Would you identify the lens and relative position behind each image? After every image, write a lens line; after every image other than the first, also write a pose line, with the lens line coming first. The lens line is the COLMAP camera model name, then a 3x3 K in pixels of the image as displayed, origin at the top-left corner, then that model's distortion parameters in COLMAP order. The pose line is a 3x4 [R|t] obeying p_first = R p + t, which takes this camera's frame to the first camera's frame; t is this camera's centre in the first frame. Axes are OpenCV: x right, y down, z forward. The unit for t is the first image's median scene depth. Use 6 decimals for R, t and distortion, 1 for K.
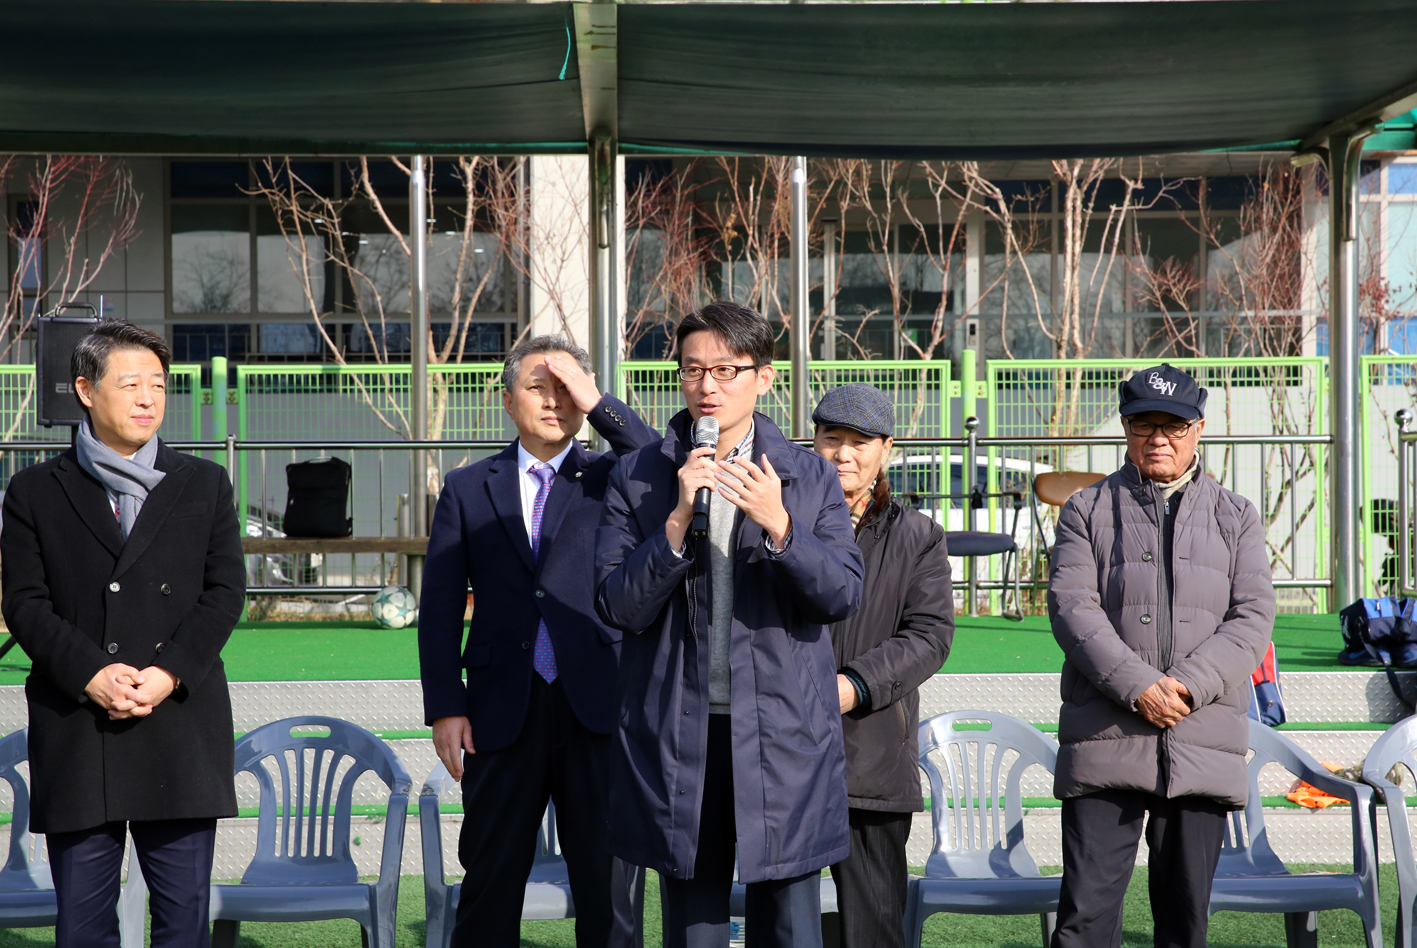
lens RADIAL K [[2828.8, 0, 701.9], [0, 2828.8, 443.2], [0, 0, 1]] dist [0.134944, 0.047874]
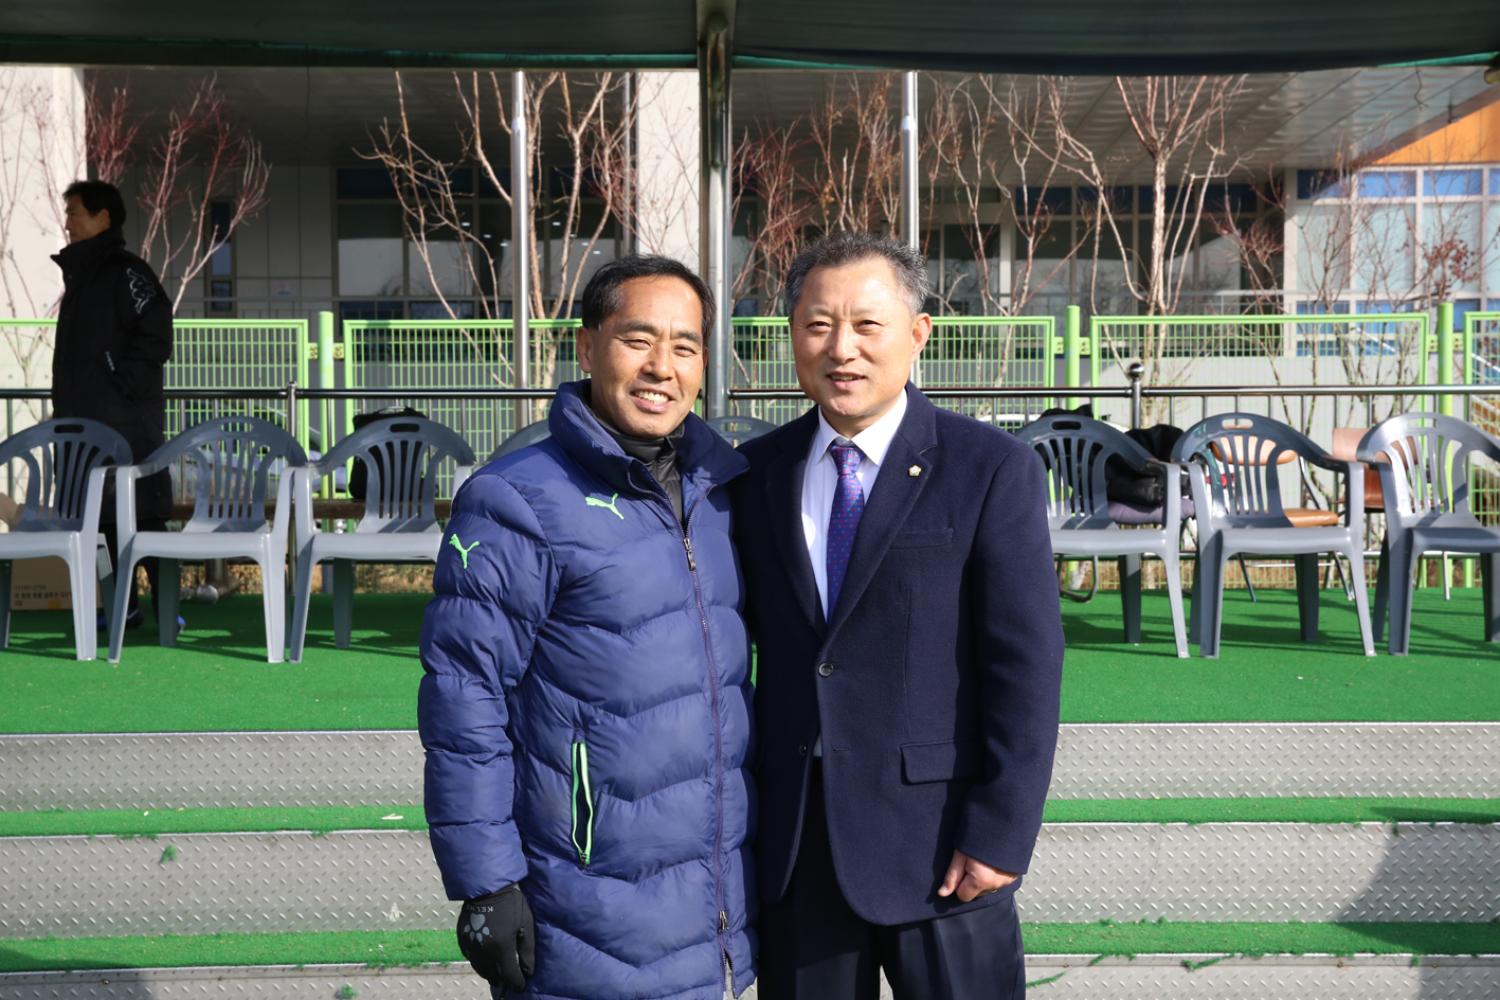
lens RADIAL K [[1880.3, 0, 750.0], [0, 1880.3, 500.0], [0, 0, 1]] dist [0.063166, 0.021994]
pose [[0.999994, 0.002472, -0.002585, -0.017827], [-0.002350, 0.998928, 0.046228, 0.004996], [0.002696, -0.046222, 0.998928, 0.327375]]
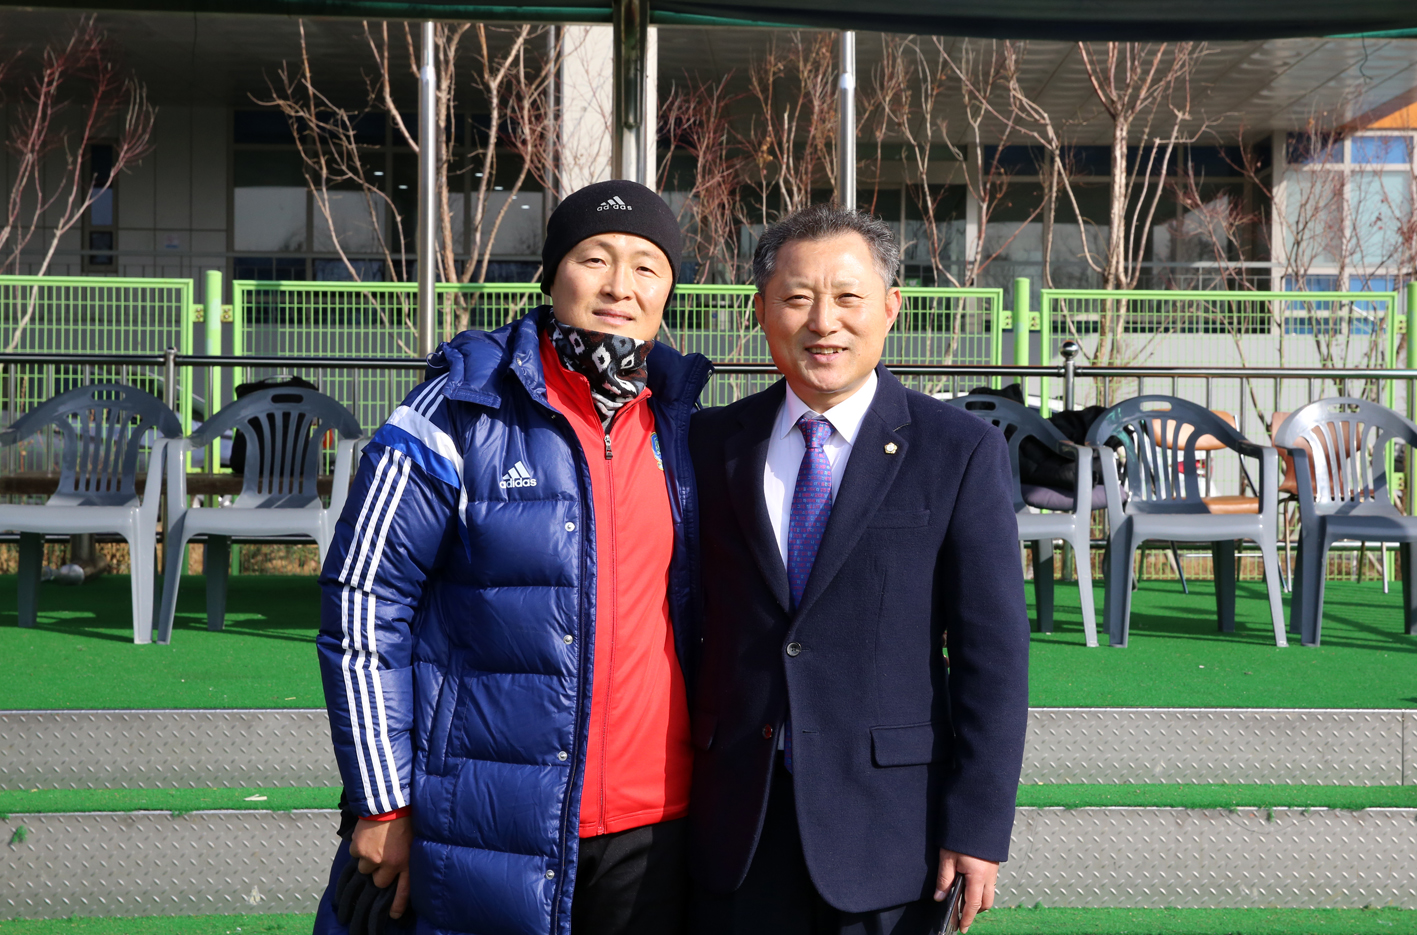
lens RADIAL K [[2121.5, 0, 783.3], [0, 2121.5, 421.1], [0, 0, 1]] dist [0.050254, 0.241538]
pose [[0.999288, 0.015929, 0.034210, -0.007816], [-0.016472, 0.999742, 0.015653, 0.004593], [-0.033952, -0.016205, 0.999292, 0.297901]]
